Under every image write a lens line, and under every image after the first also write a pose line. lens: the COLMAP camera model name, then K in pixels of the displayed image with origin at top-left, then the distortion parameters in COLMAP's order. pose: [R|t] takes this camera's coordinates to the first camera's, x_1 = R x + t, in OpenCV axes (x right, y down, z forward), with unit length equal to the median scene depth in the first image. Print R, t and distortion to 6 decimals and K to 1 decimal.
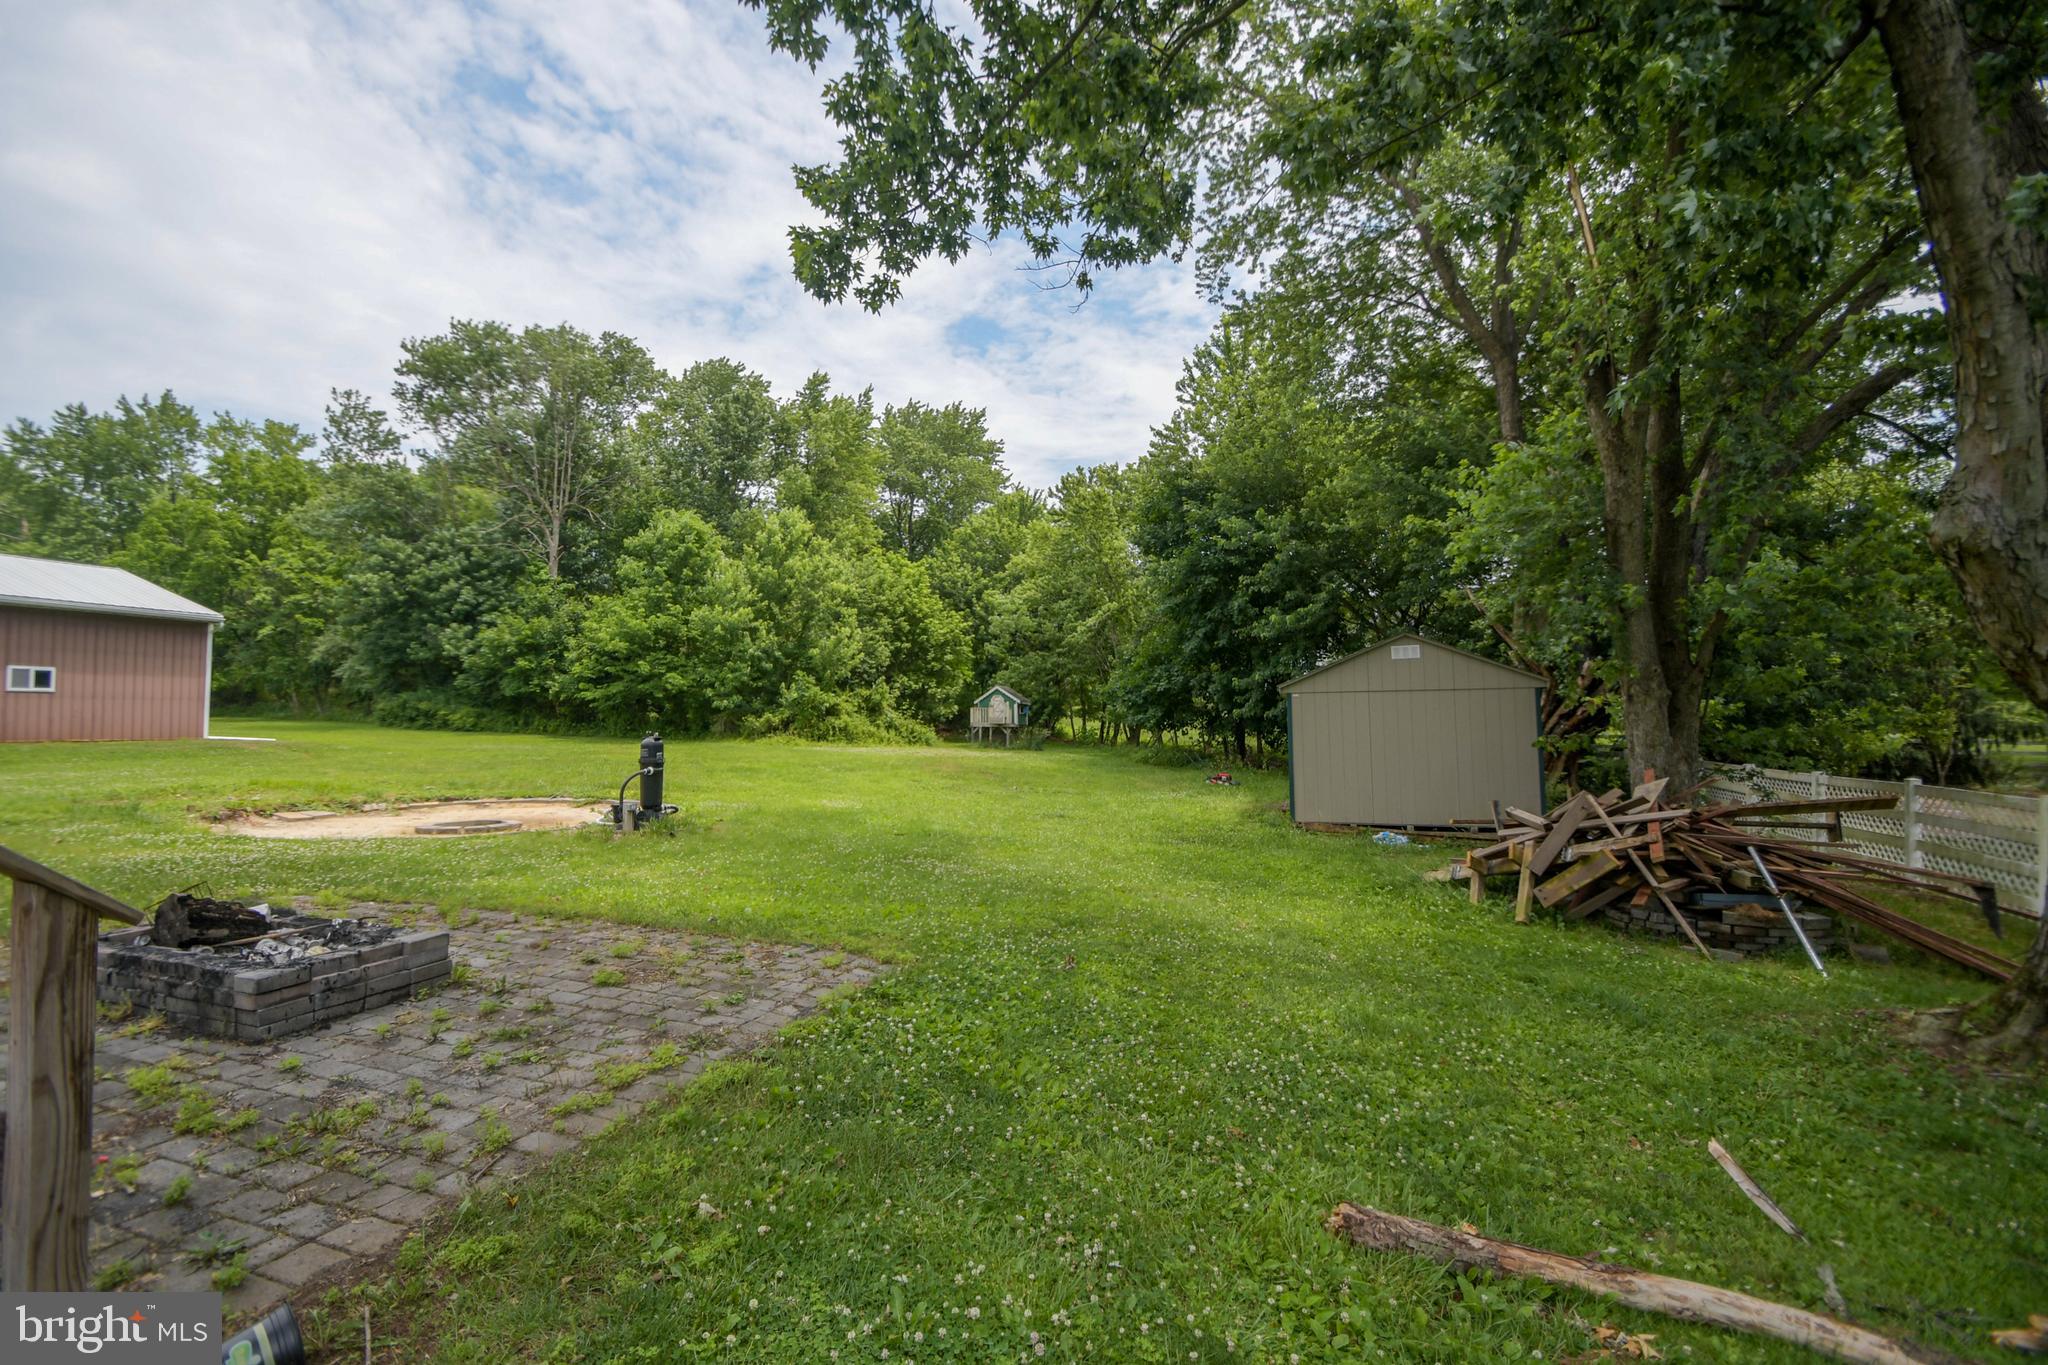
lens RADIAL K [[891.1, 0, 987.6], [0, 891.1, 677.1], [0, 0, 1]] dist [0.014023, -0.014185]
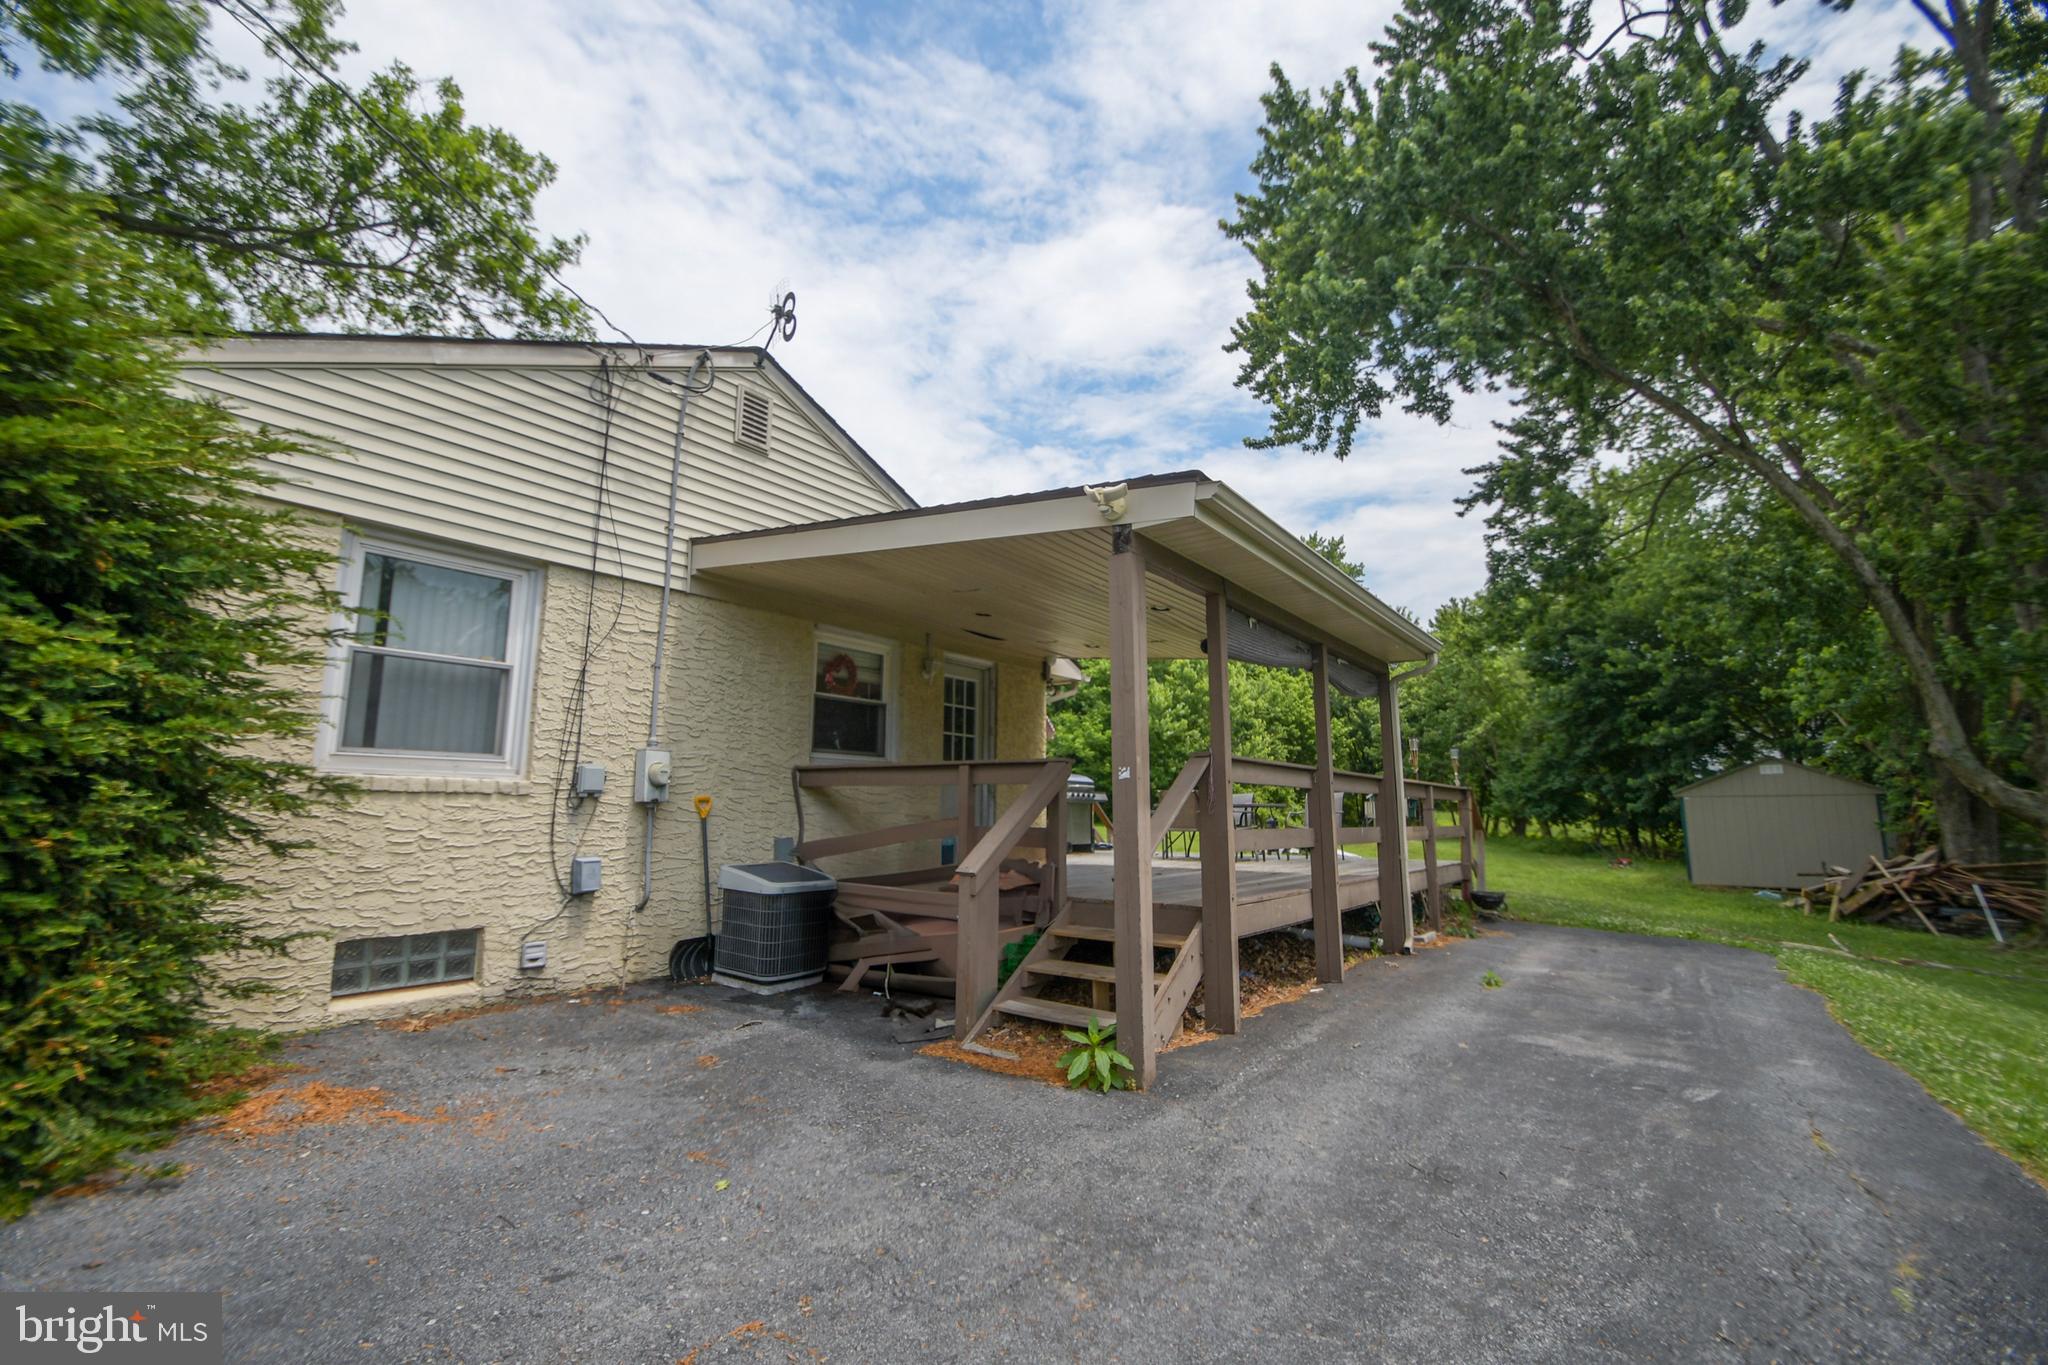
lens RADIAL K [[891.1, 0, 987.6], [0, 891.1, 677.1], [0, 0, 1]] dist [0.014023, -0.014185]
pose [[0.944940, -0.033118, -0.325564, -0.103373], [0.000262, 0.994942, -0.100448, -0.012157], [0.327244, 0.094832, 0.940169, -0.315320]]
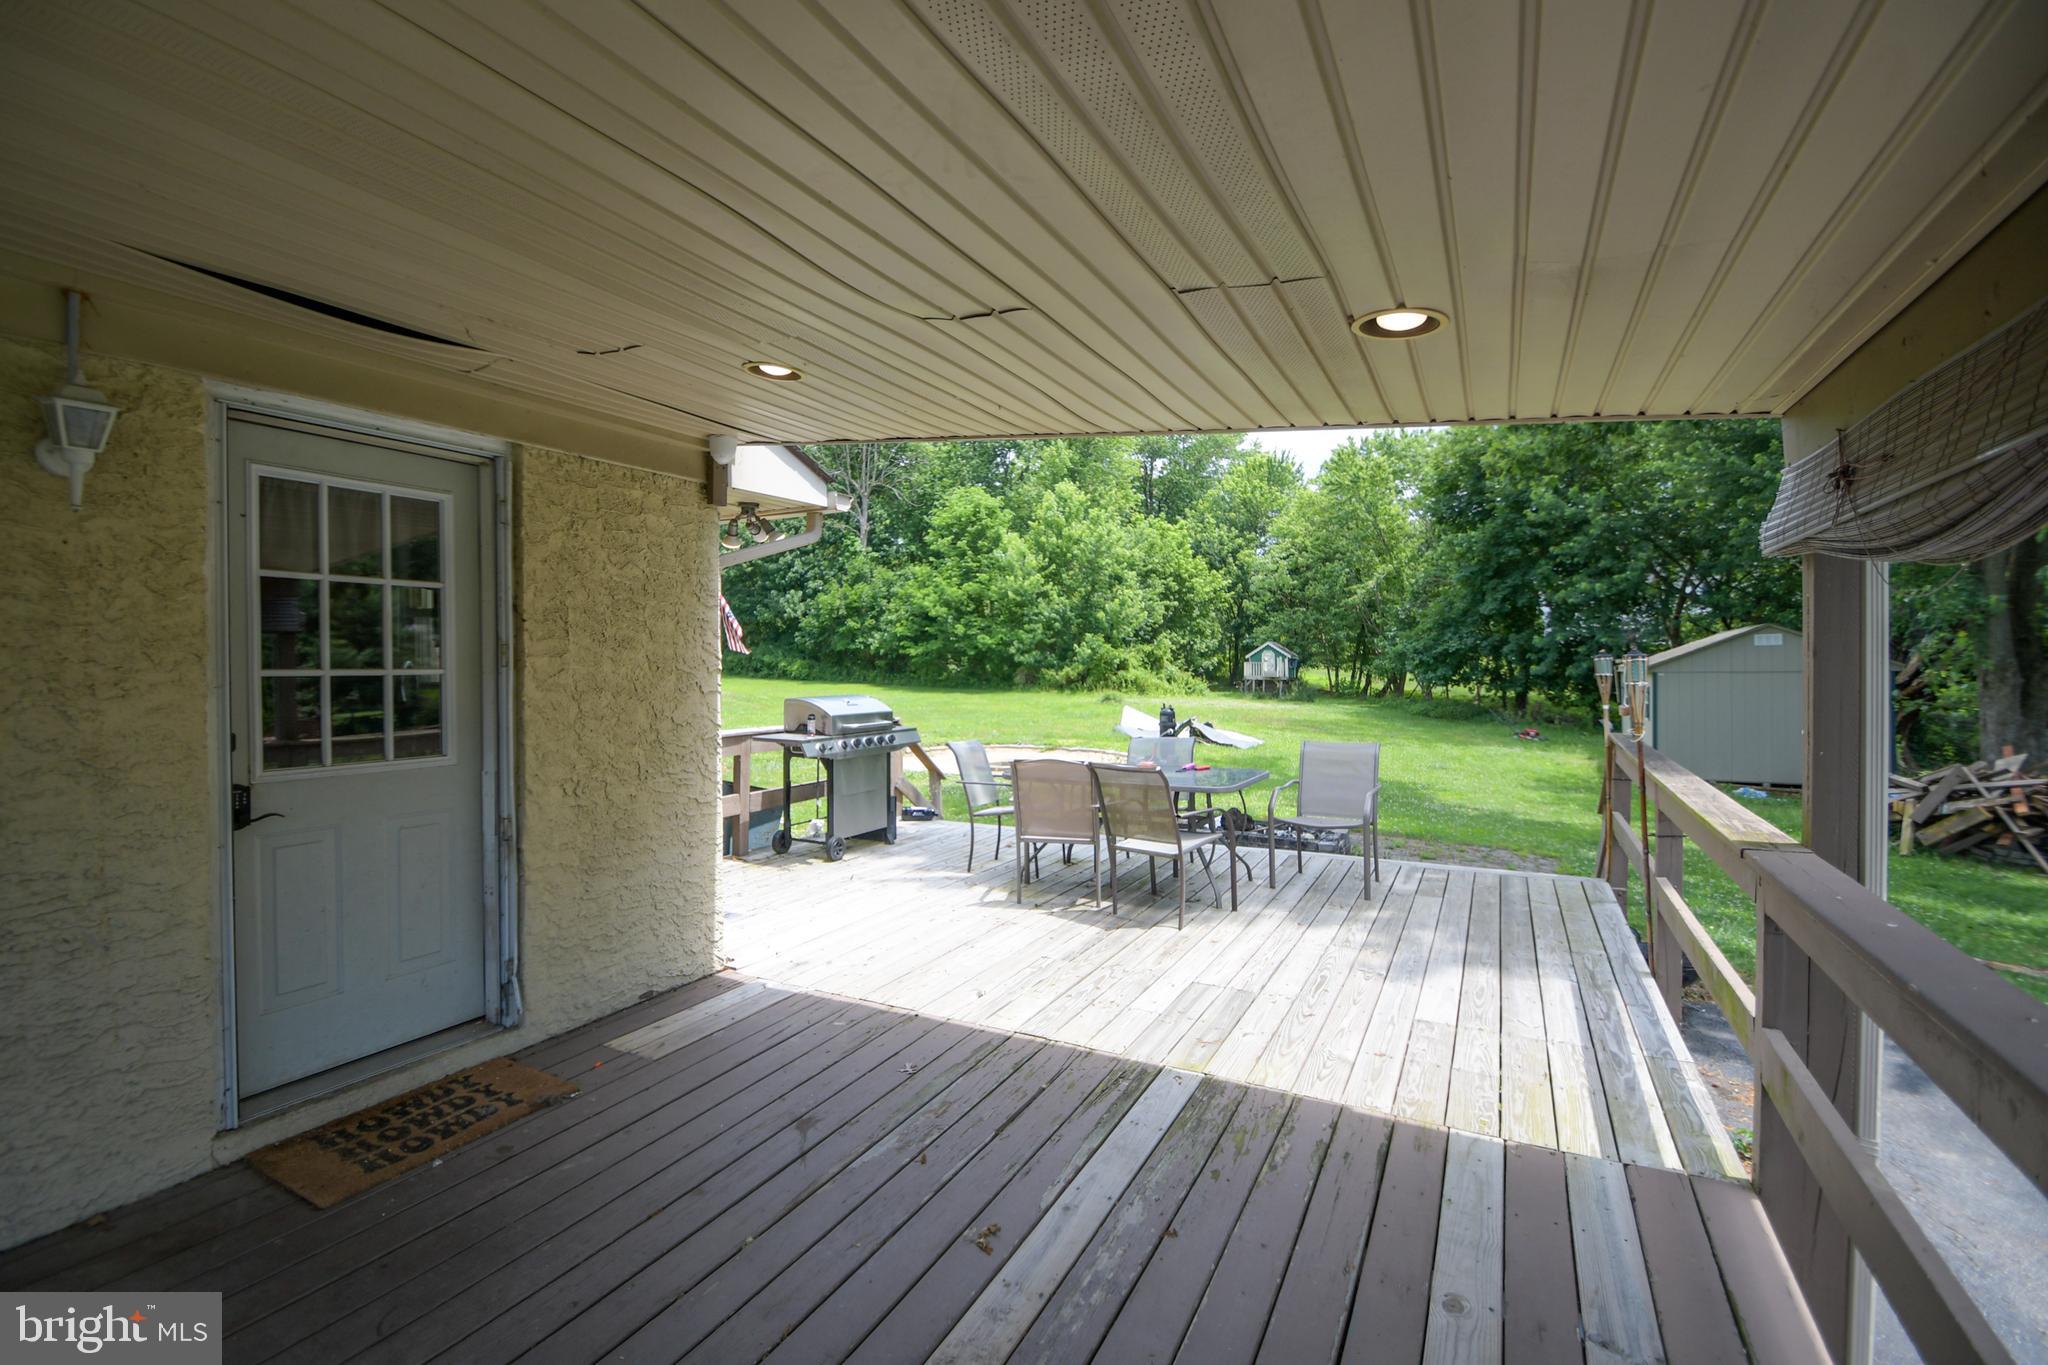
lens RADIAL K [[891.1, 0, 987.6], [0, 891.1, 677.1], [0, 0, 1]] dist [0.014023, -0.014185]
pose [[0.982448, 0.004211, -0.186489, -0.127149], [0.008784, 0.997592, 0.068803, -0.026248], [0.186330, -0.069233, 0.980045, -0.141287]]
